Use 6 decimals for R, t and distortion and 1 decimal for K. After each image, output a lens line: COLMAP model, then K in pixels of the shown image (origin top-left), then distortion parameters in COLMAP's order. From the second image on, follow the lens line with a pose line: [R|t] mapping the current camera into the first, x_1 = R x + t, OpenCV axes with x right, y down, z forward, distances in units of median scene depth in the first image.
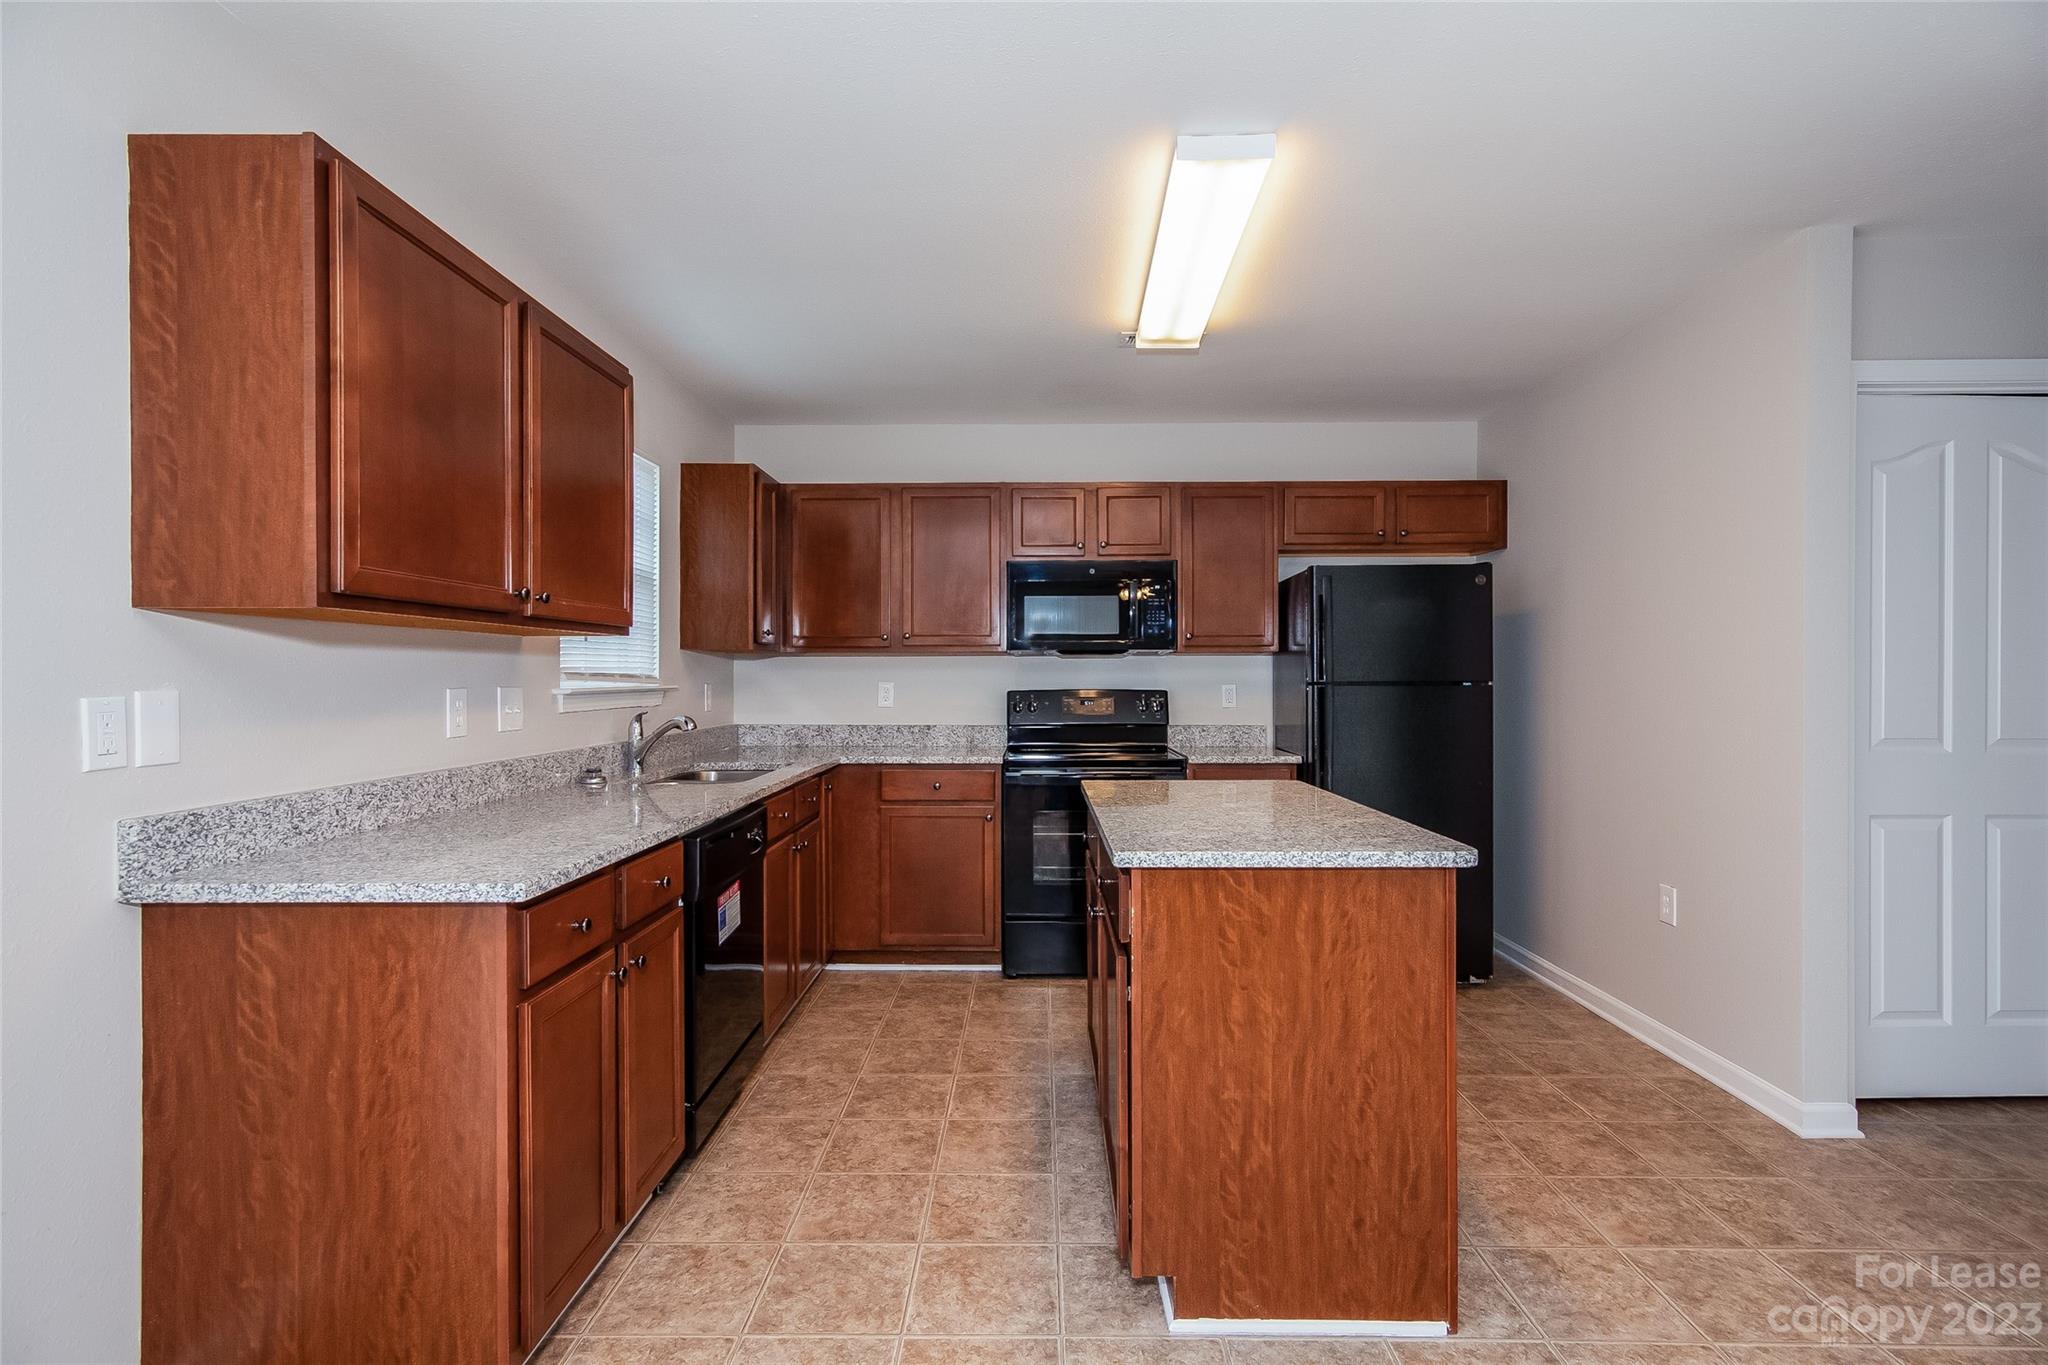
lens RADIAL K [[995.5, 0, 1024.0], [0, 995.5, 682.5], [0, 0, 1]] dist [0.003990, 0.000035]
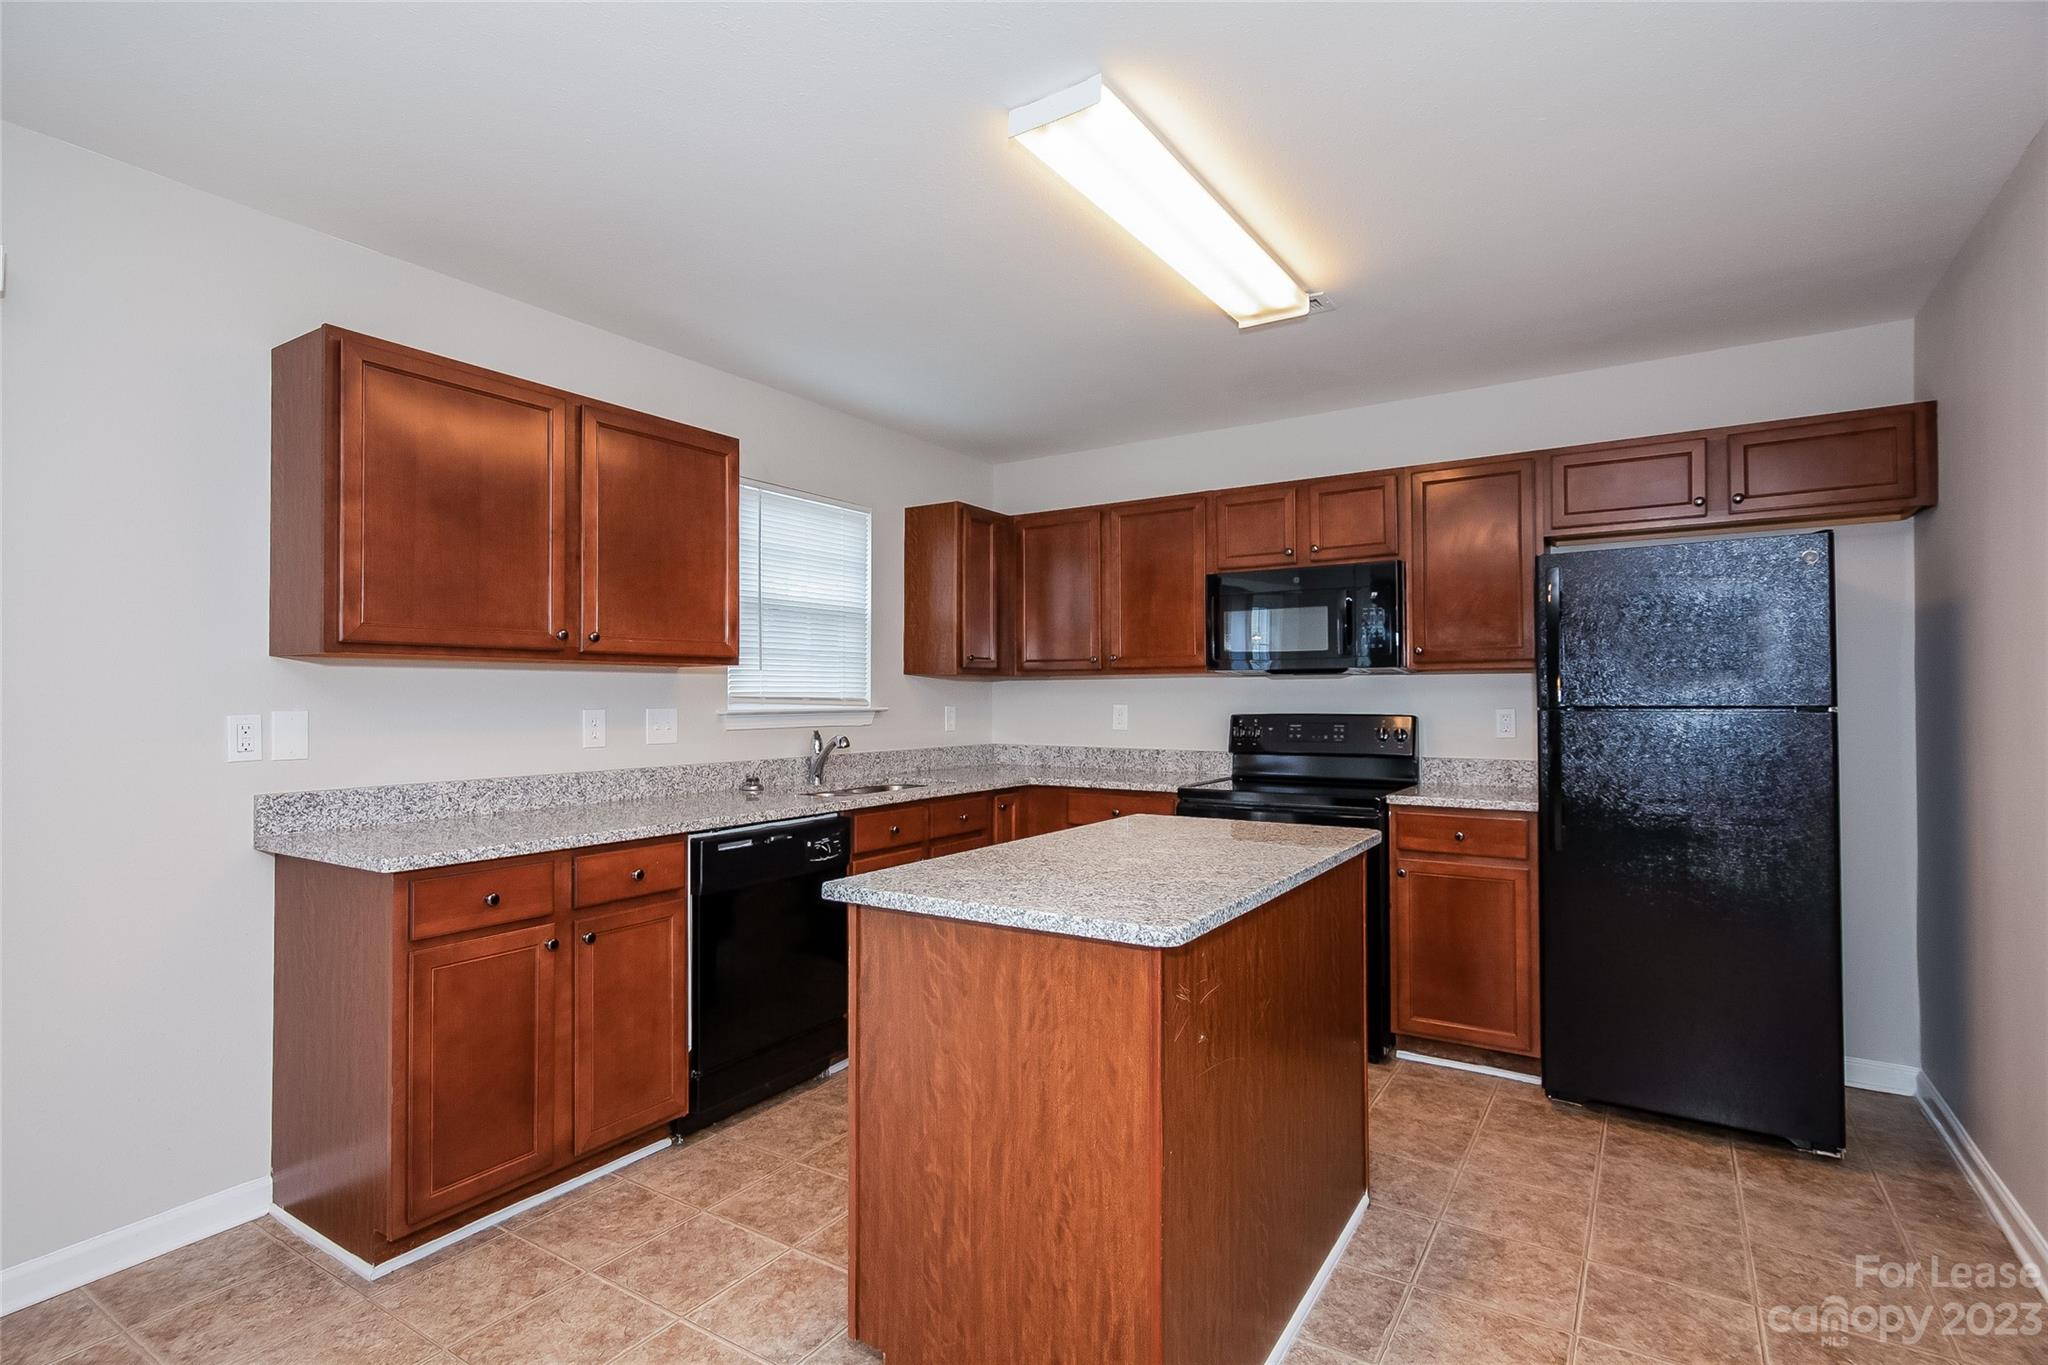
lens RADIAL K [[995.5, 0, 1024.0], [0, 995.5, 682.5], [0, 0, 1]] dist [0.003990, 0.000035]
pose [[0.843973, -0.009388, -0.536303, 0.759816], [-0.002154, 0.999779, -0.020892, -0.004234], [0.536381, 0.018788, 0.843767, 0.280332]]
